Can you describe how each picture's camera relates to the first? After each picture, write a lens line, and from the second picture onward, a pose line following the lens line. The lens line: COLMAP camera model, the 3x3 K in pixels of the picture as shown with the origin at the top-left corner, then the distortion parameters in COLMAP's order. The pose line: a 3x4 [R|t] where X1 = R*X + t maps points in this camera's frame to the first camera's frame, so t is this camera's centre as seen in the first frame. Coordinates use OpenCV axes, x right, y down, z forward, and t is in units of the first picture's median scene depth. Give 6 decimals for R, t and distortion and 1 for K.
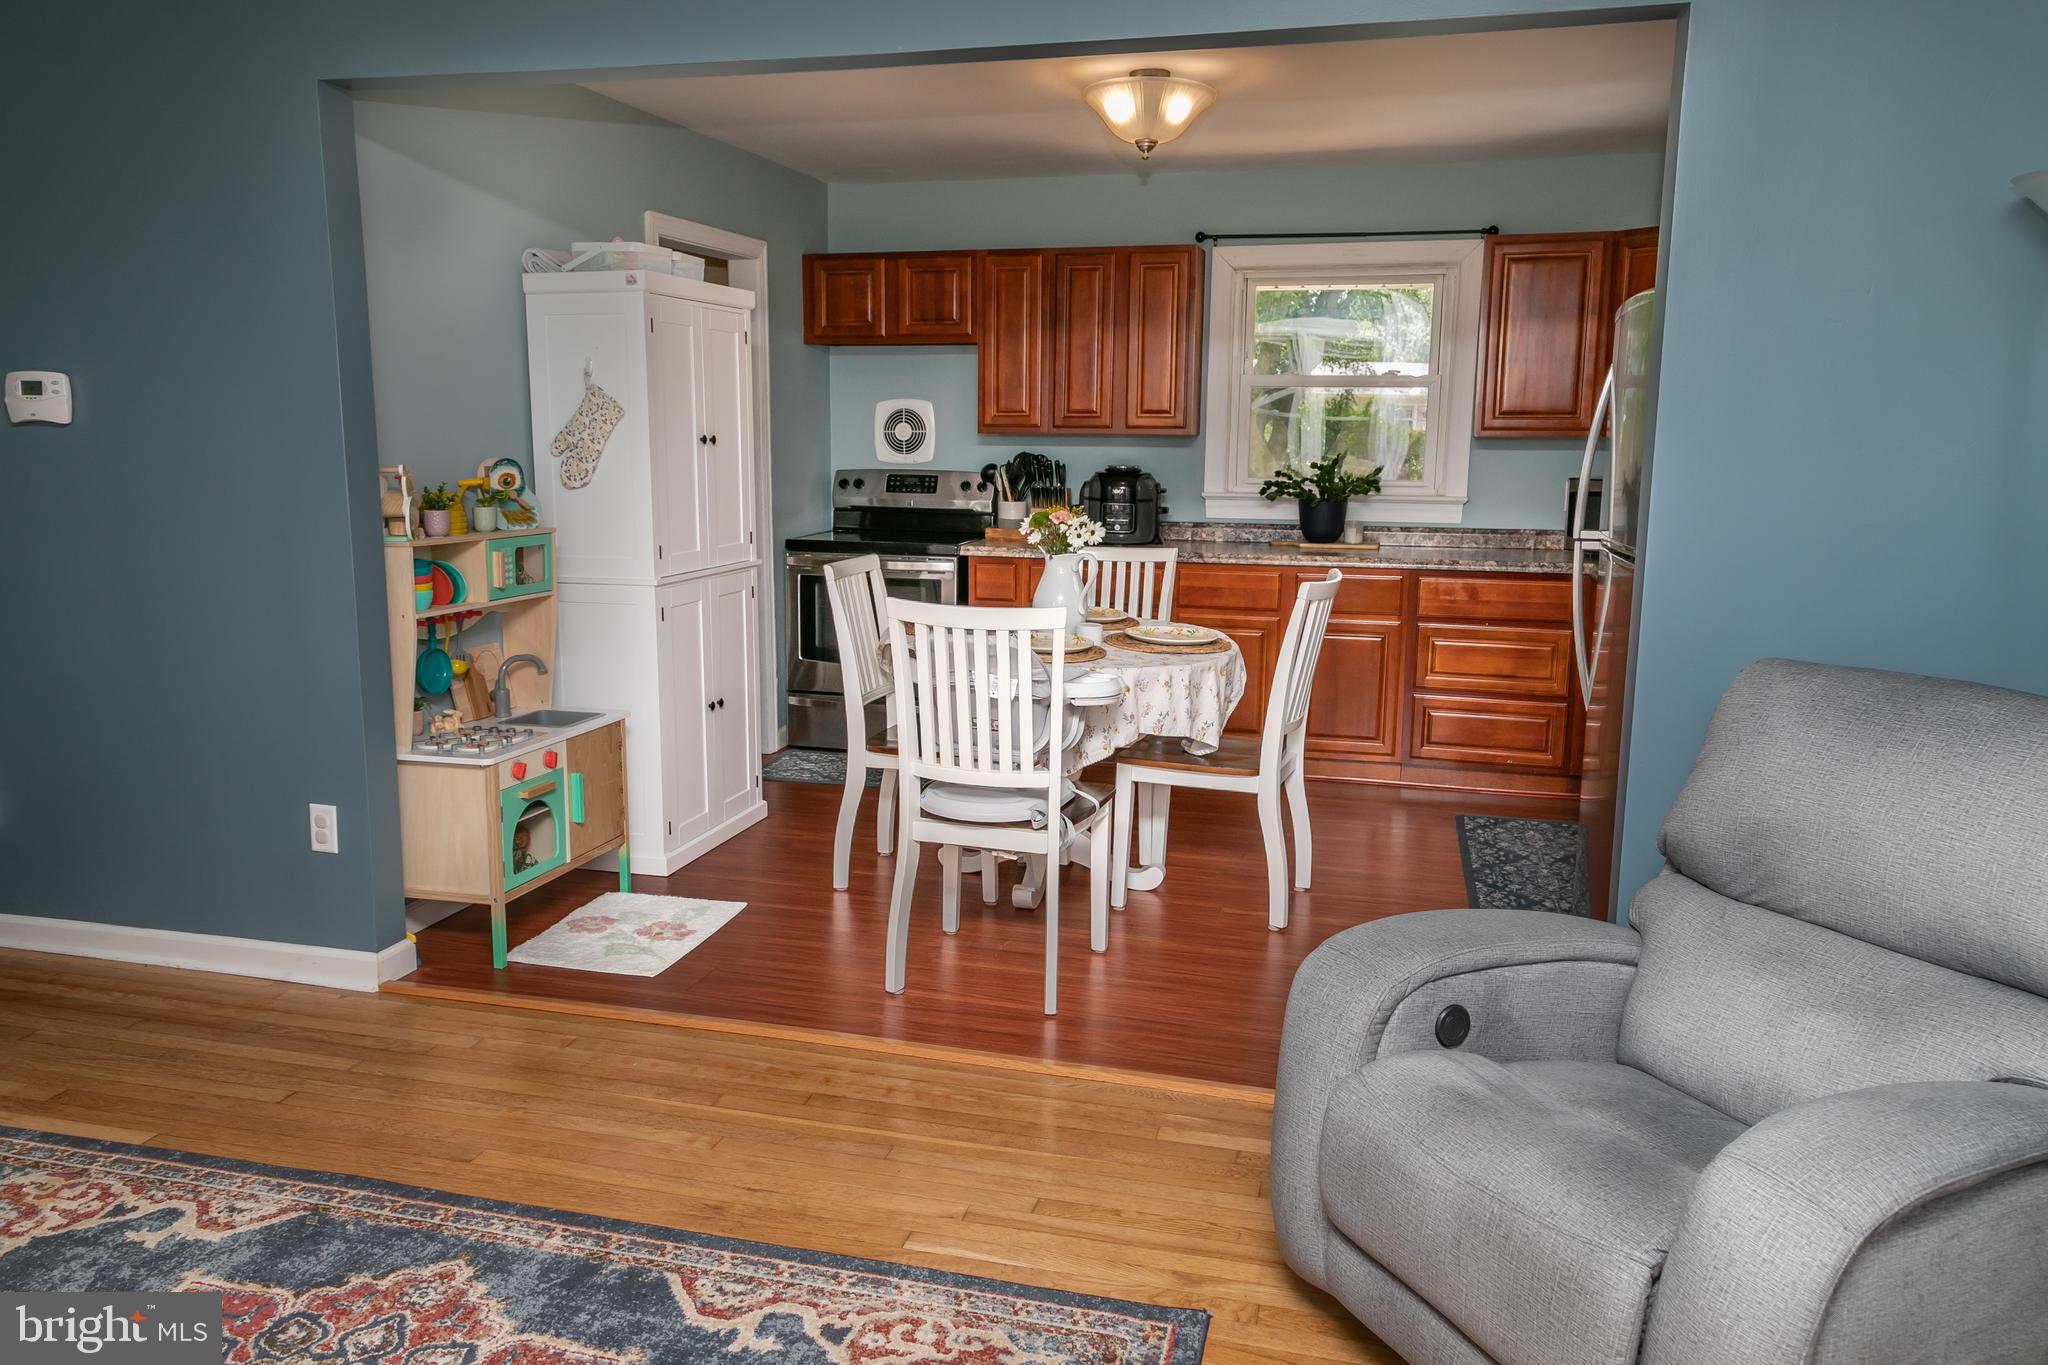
lens RADIAL K [[1535.6, 0, 1002.6], [0, 1535.6, 663.1], [0, 0, 1]] dist [0.014192, 0.003731]
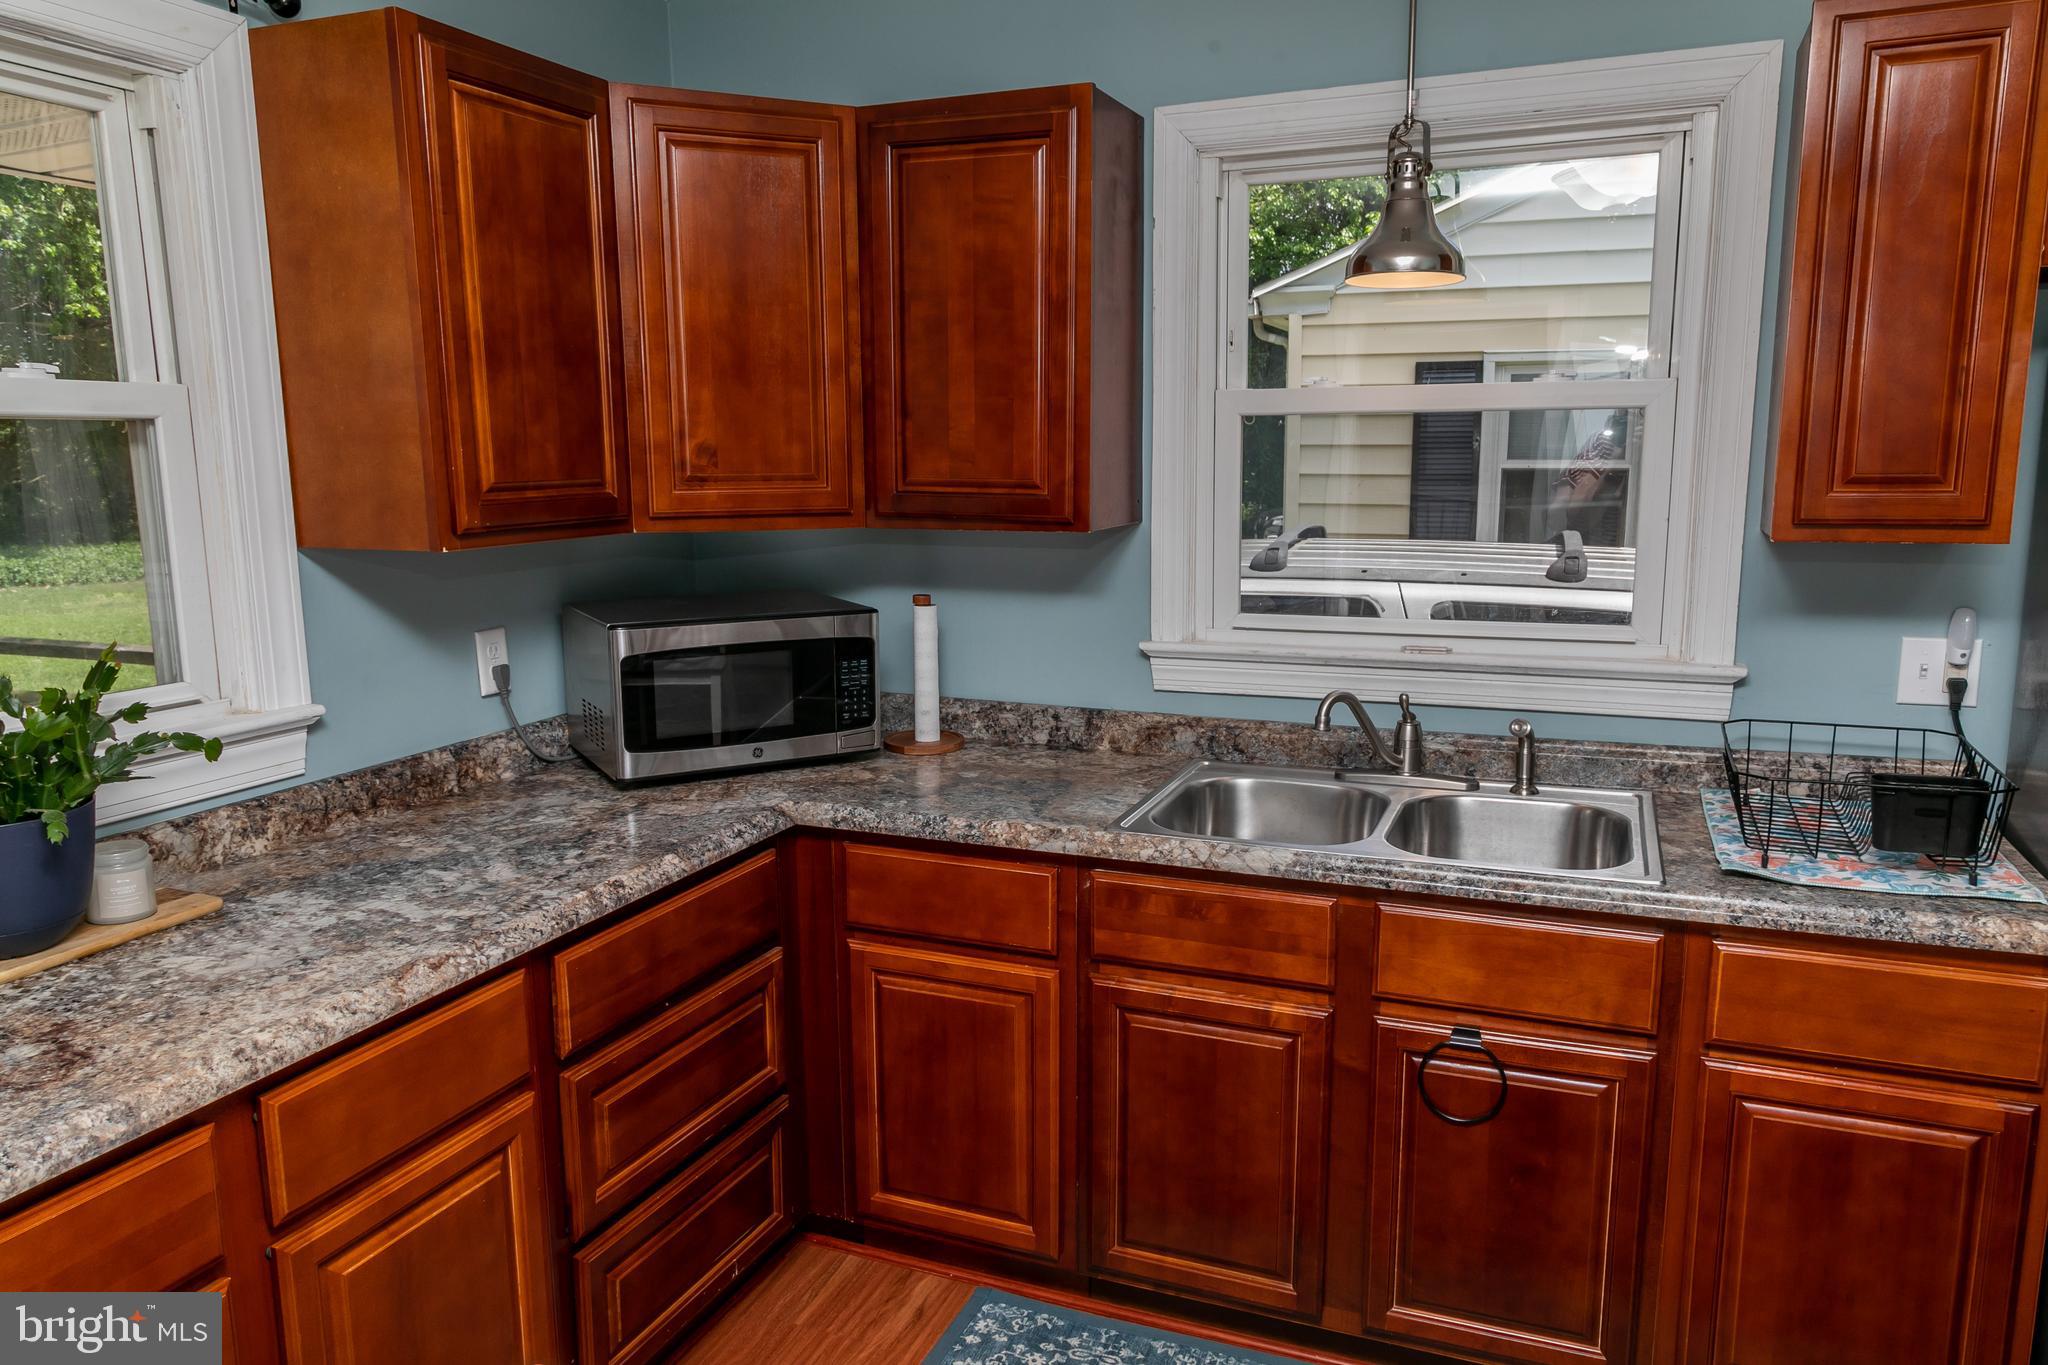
lens RADIAL K [[1416.8, 0, 1046.8], [0, 1416.8, 688.8], [0, 0, 1]] dist [-0.014130, 0.017916]
pose [[0.114145, -0.178882, 0.977227, -0.022838], [0.166056, 0.973253, 0.158758, -0.137663], [-0.979488, 0.144153, 0.140796, 0.770573]]
